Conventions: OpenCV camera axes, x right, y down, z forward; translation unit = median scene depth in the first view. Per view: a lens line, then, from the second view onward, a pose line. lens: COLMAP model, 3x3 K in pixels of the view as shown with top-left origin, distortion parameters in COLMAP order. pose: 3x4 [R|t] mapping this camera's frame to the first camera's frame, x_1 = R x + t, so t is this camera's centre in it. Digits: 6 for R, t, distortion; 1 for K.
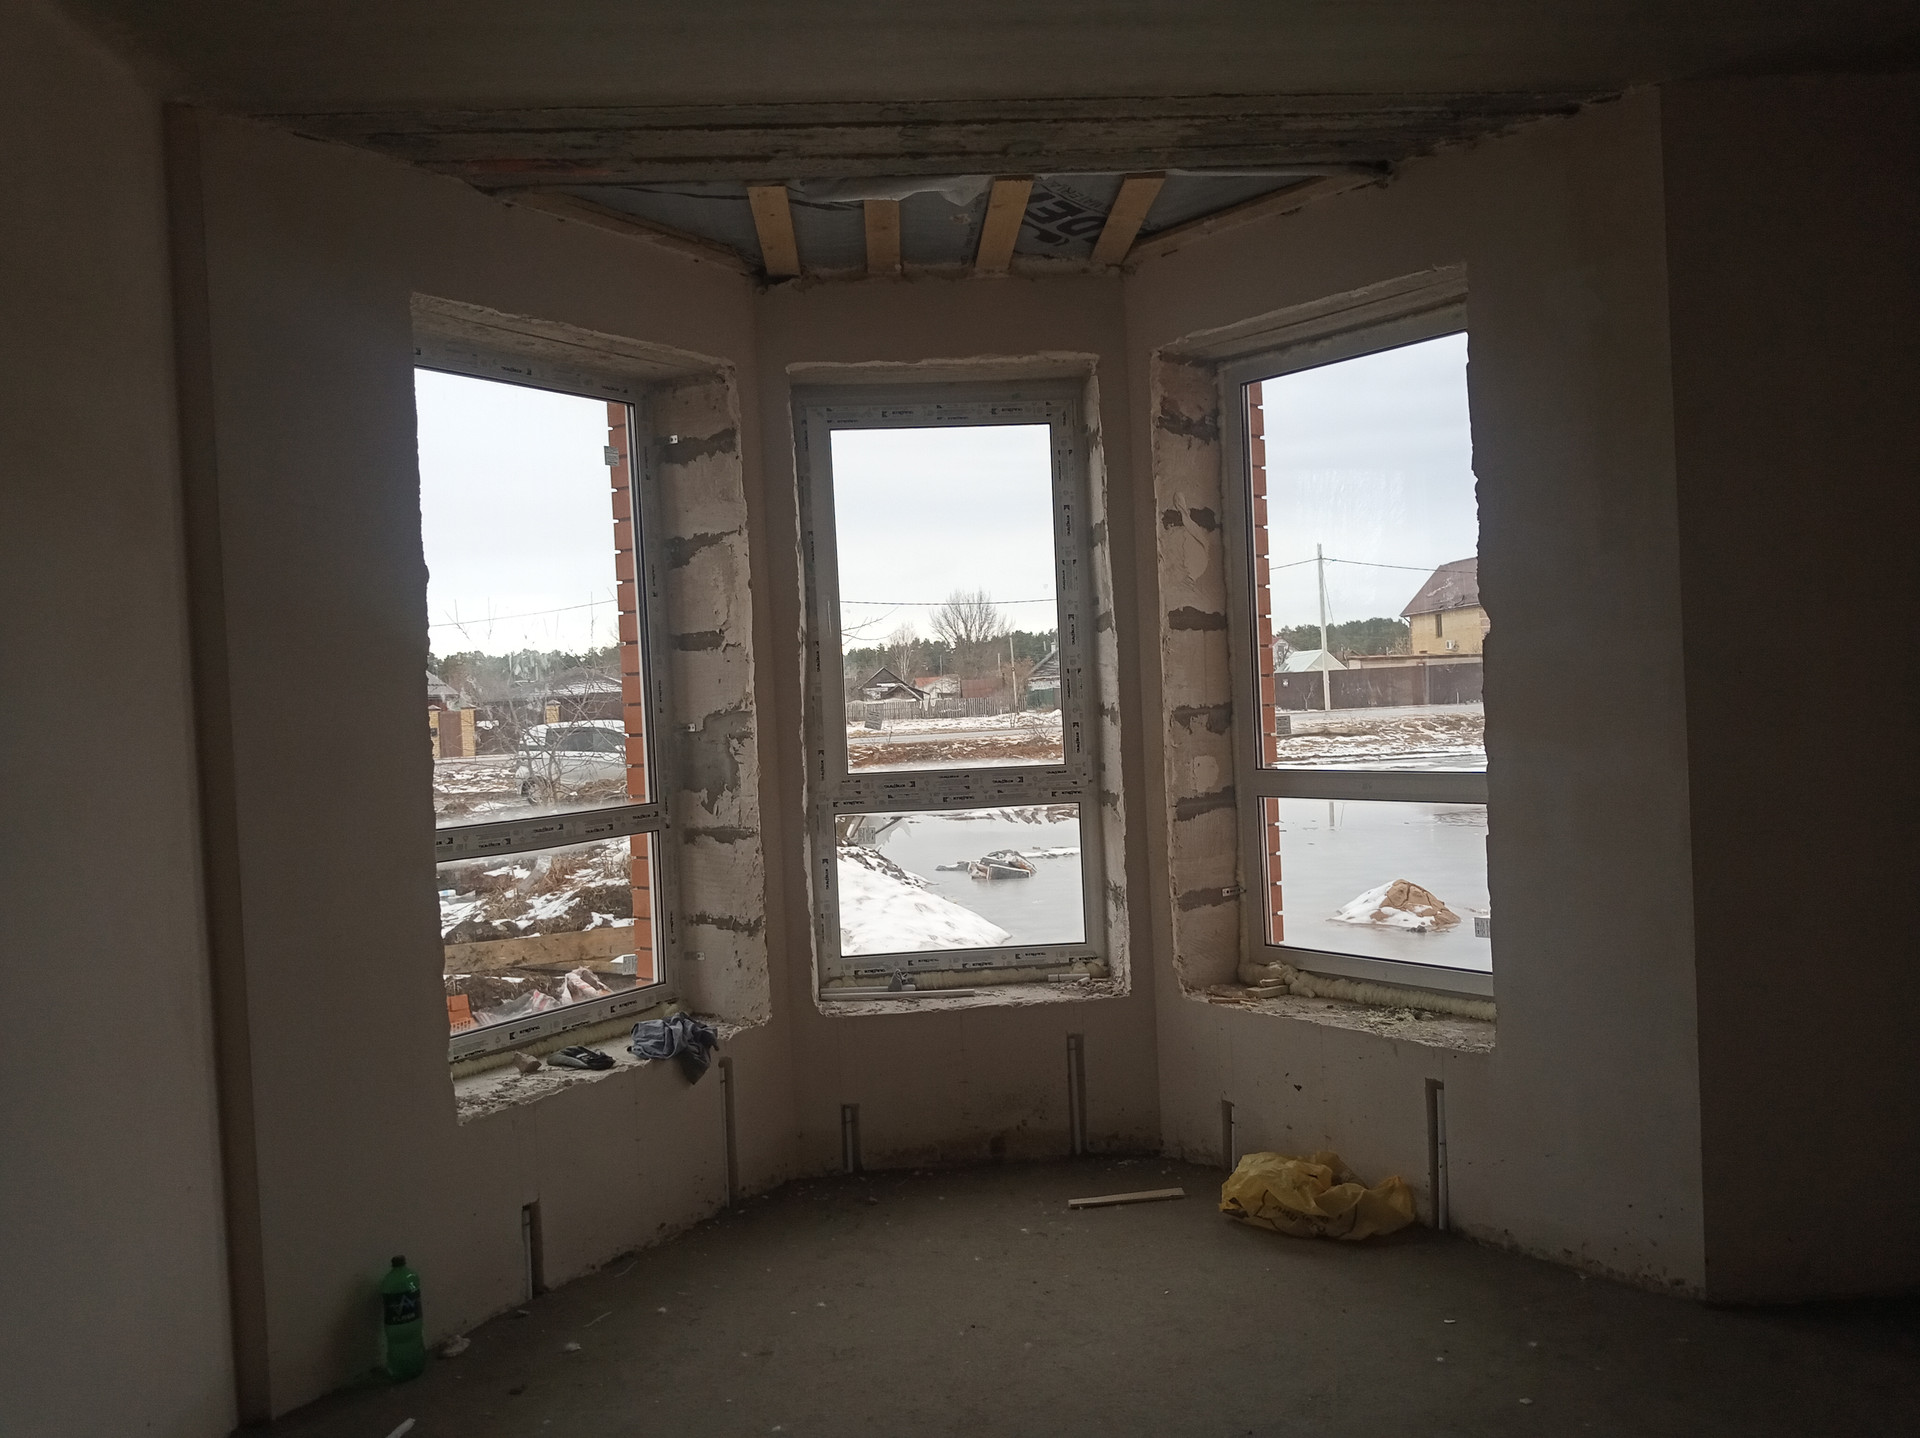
lens RADIAL K [[1529.7, 0, 960.0], [0, 1529.7, 719.0], [0, 0, 1]] dist [-0.000410, 0.003277]
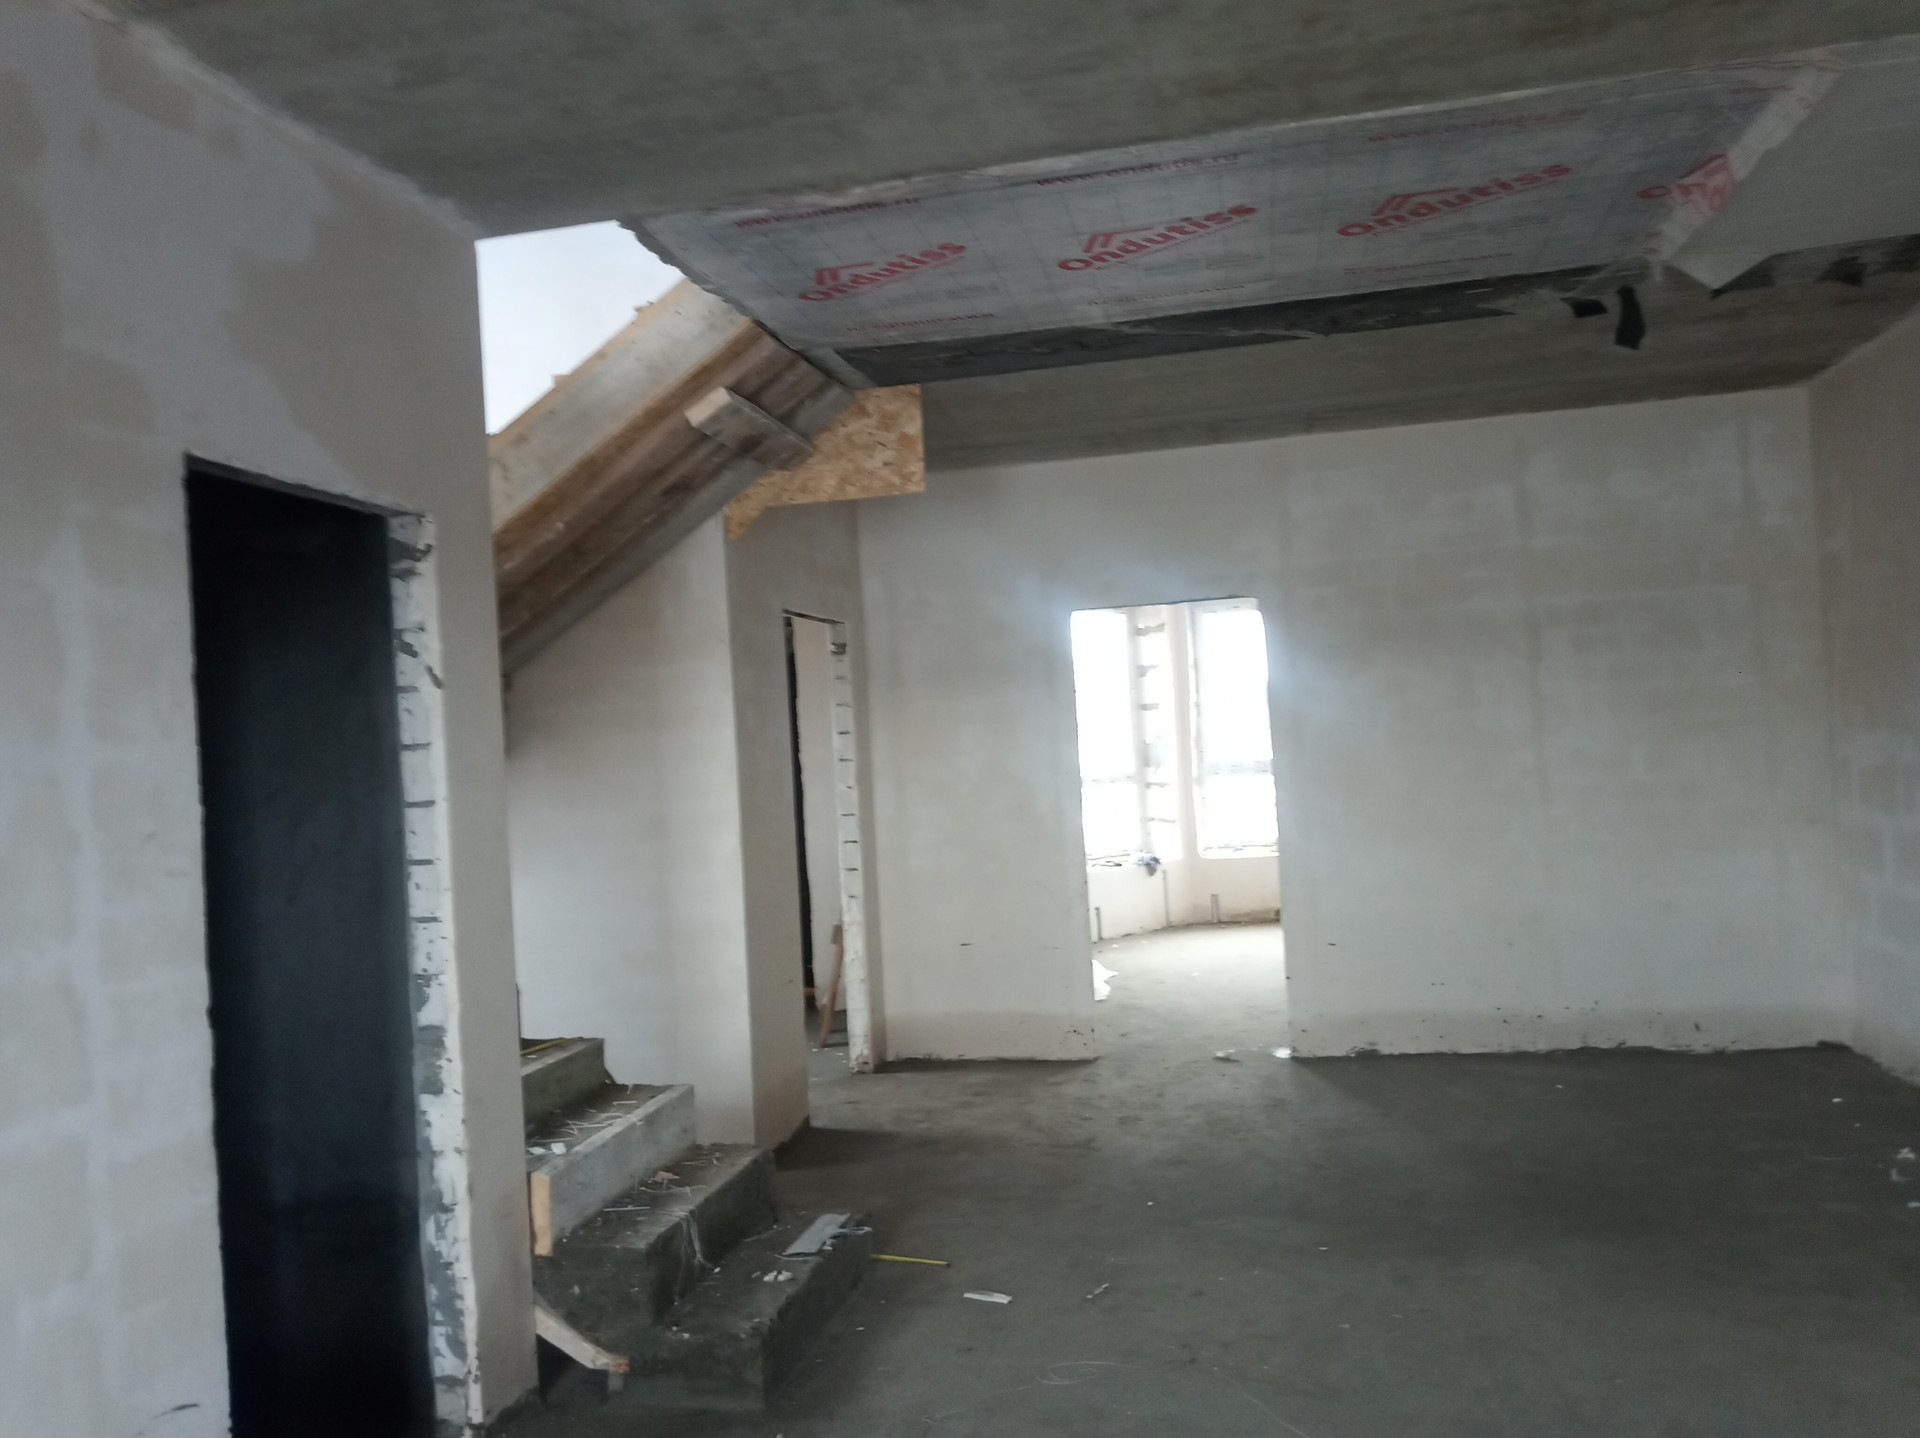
lens RADIAL K [[1529.7, 0, 960.0], [0, 1529.7, 719.0], [0, 0, 1]] dist [-0.000410, 0.003277]
pose [[0.967873, -0.020622, -0.250594, 0.154275], [0.004417, 0.997872, -0.065057, 0.131832], [0.251402, 0.061860, 0.965904, -1.498089]]
